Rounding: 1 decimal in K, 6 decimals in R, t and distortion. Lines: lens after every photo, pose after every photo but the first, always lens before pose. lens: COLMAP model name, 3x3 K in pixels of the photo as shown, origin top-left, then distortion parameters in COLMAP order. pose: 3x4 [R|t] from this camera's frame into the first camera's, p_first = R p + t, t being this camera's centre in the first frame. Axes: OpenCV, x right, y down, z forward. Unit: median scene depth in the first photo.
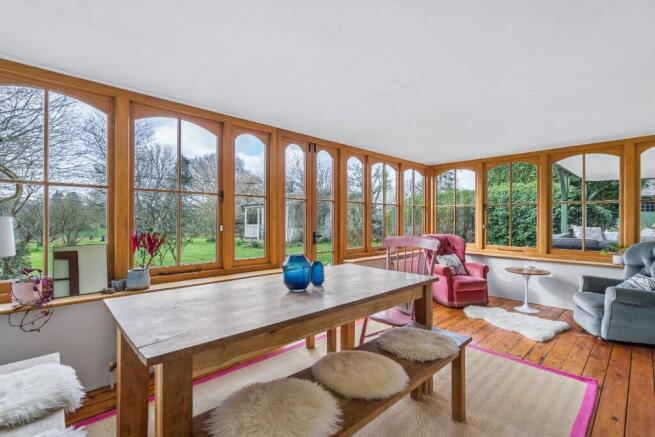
lens RADIAL K [[297.9, 0, 325.6], [0, 297.9, 219.3], [0, 0, 1]] dist [0.003758, 0.000482]
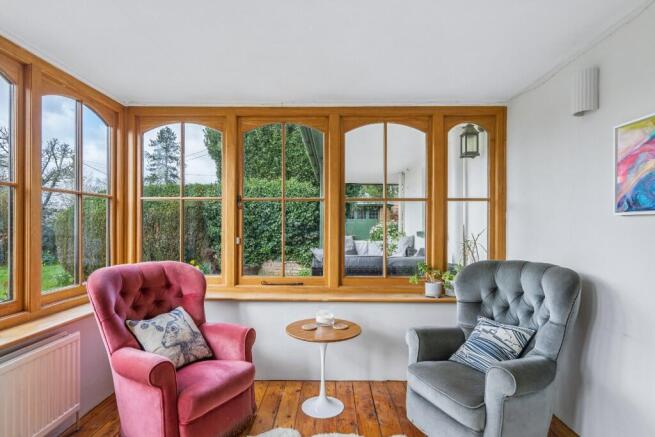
lens RADIAL K [[361.5, 0, 326.4], [0, 361.5, 223.1], [0, 0, 1]] dist [0.003553, 0.000474]
pose [[0.698385, 0.005551, 0.715701, 0.215048], [-0.000543, 0.999974, -0.007227, -0.001599], [-0.715723, 0.004658, 0.698369, 0.510565]]
